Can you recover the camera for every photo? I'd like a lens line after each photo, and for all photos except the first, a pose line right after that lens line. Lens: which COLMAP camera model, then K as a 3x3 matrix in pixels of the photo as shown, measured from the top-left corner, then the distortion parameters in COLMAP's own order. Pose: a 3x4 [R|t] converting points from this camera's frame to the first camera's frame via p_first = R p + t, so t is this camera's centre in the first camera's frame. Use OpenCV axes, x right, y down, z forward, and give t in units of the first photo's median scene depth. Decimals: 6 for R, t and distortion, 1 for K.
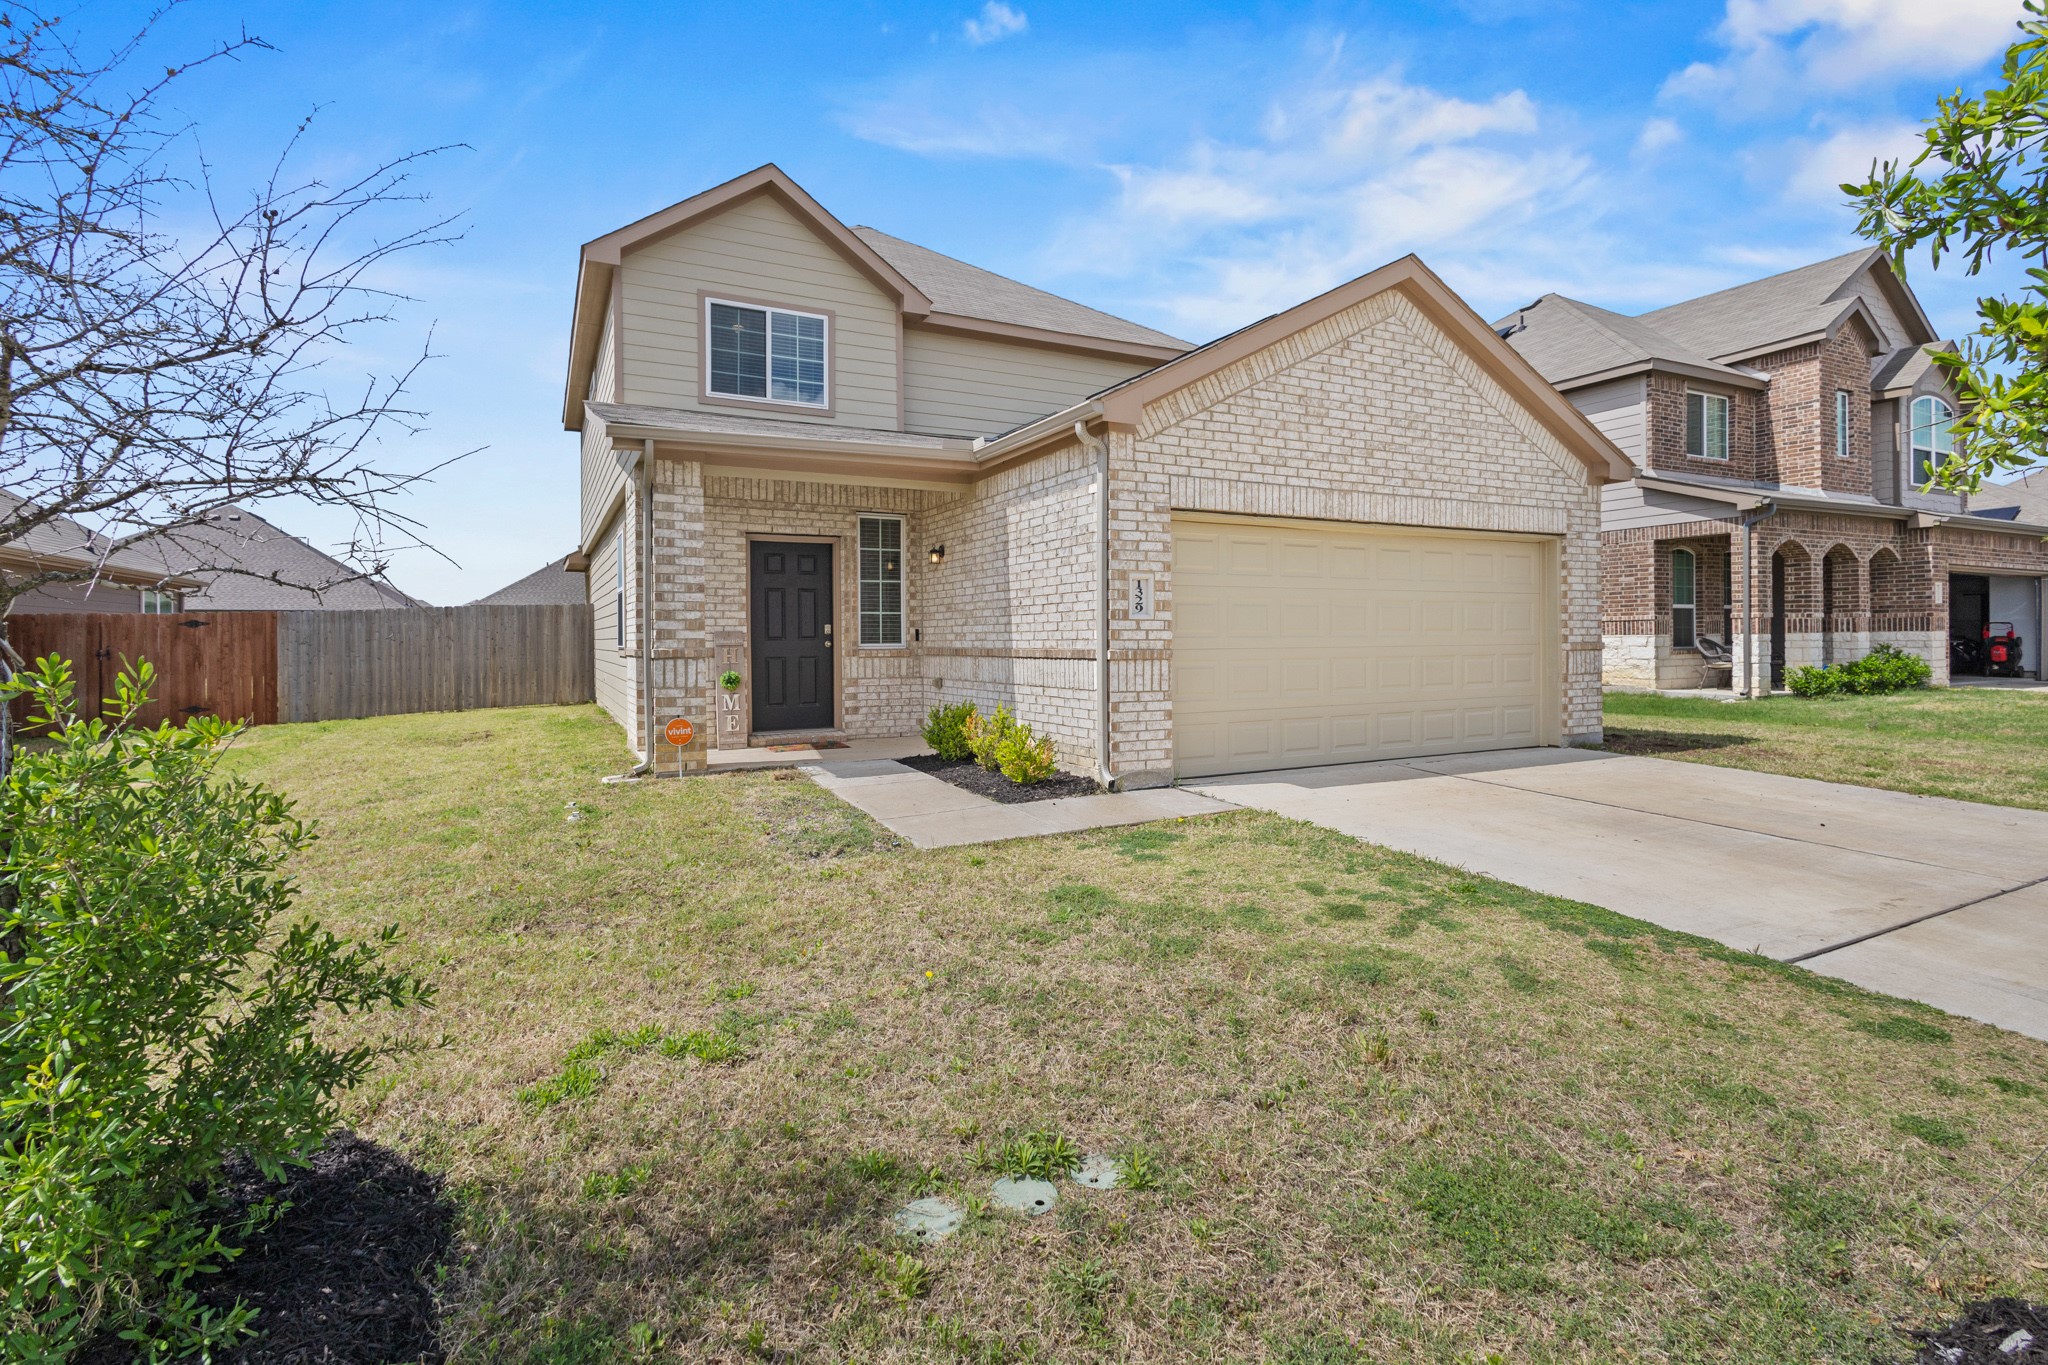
lens RADIAL K [[947.6, 0, 1028.8], [0, 947.6, 646.7], [0, 0, 1]] dist [0.015478, 0.000008]
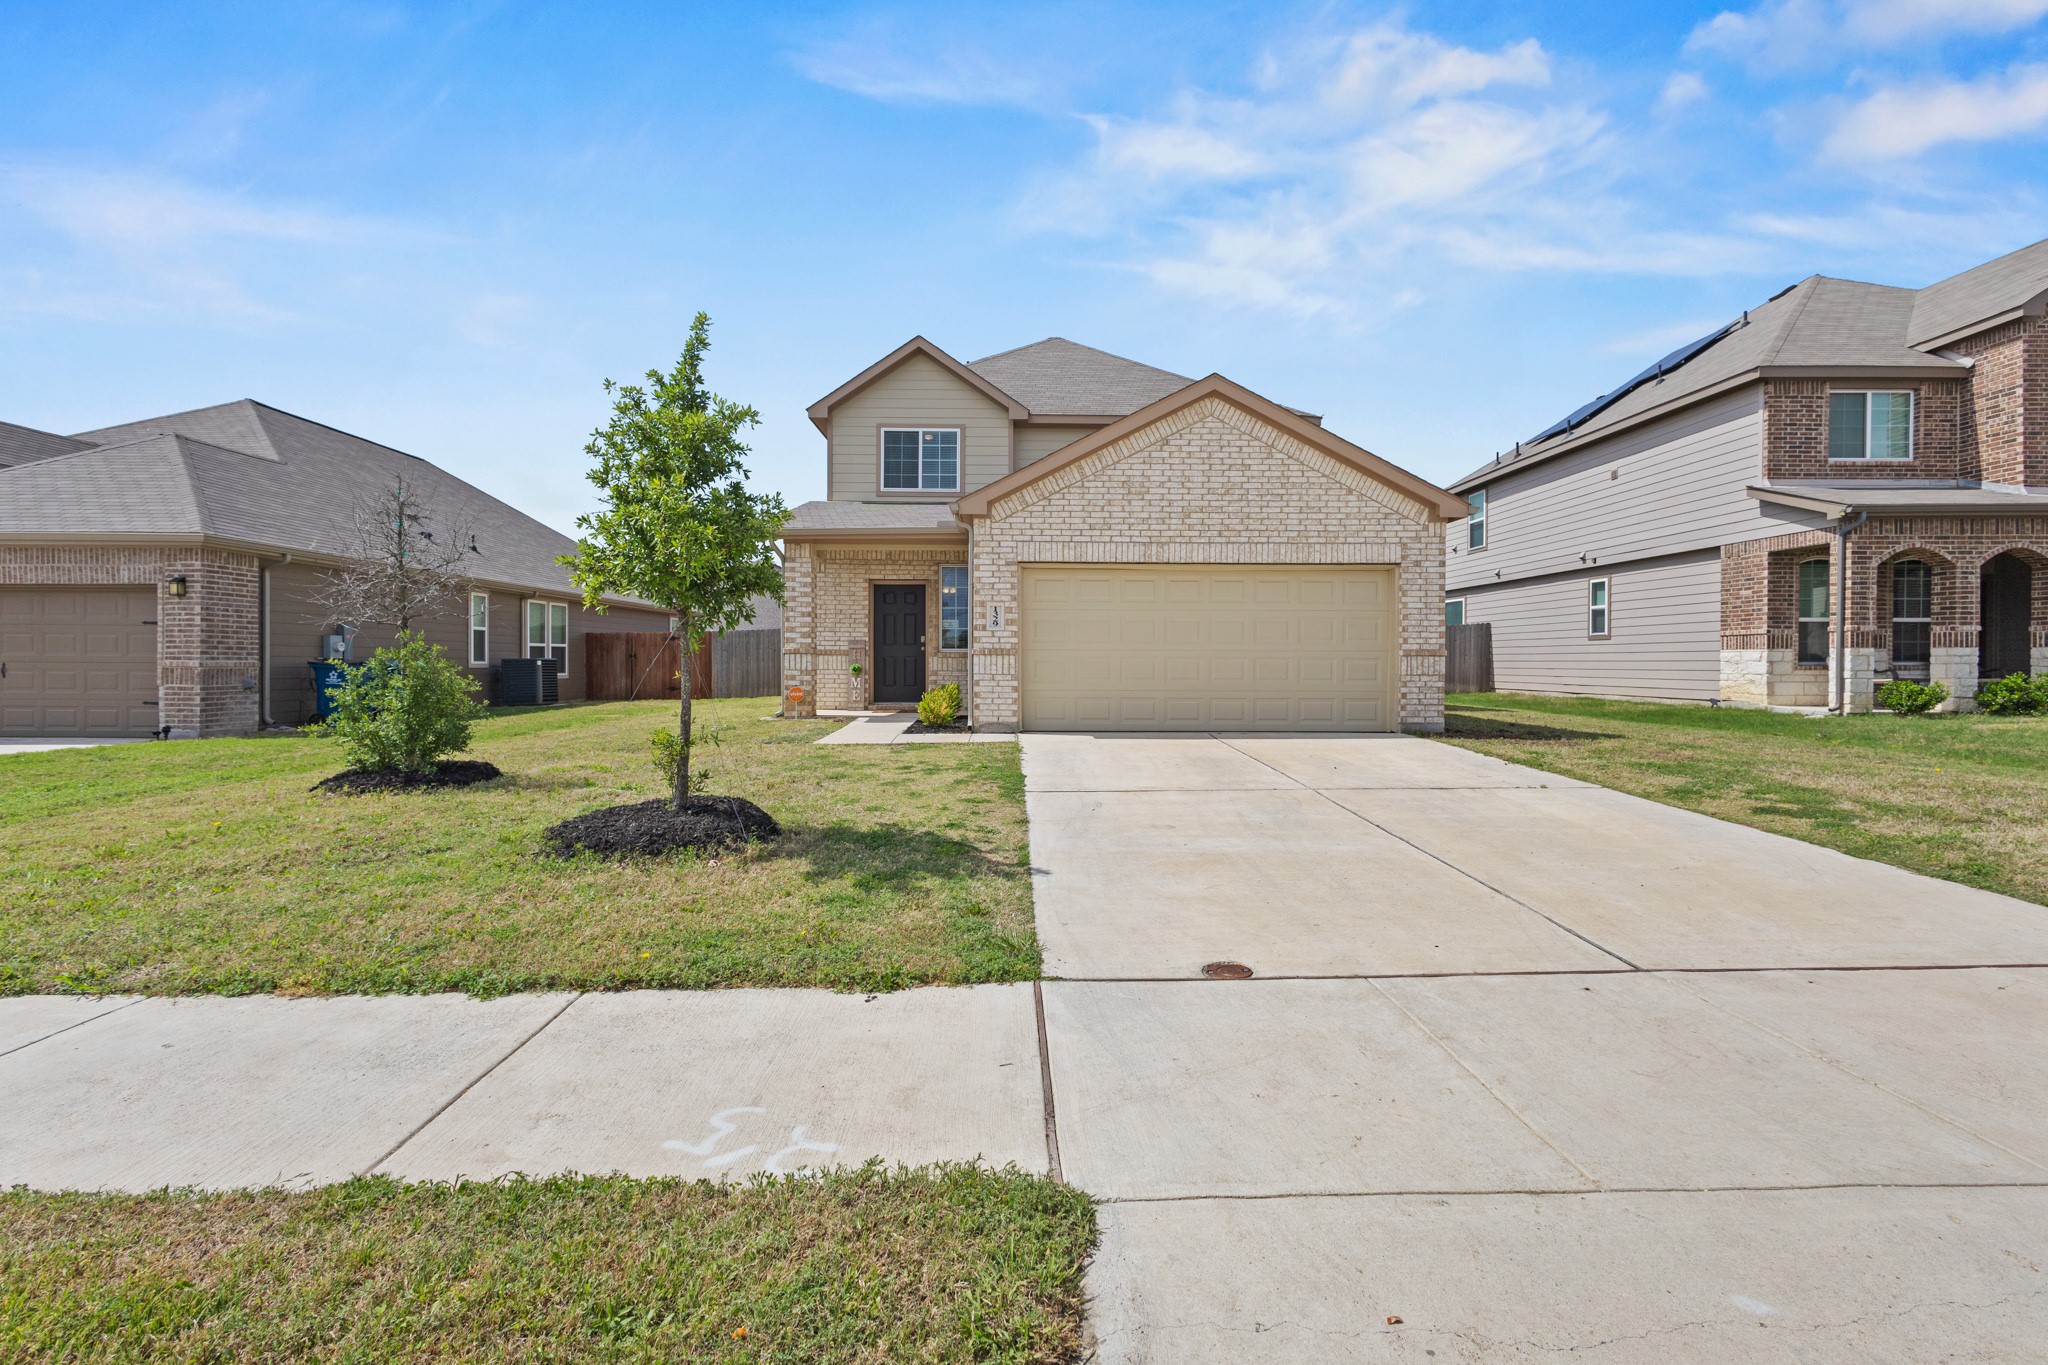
lens RADIAL K [[924.5, 0, 1024.0], [0, 924.5, 682.5], [0, 0, 1]] dist [0.009675, -0.000159]
pose [[0.896434, 0.021046, -0.442677, 0.432489], [-0.013655, 0.999709, 0.019878, 0.014329], [0.442966, -0.011775, 0.896461, -0.208282]]
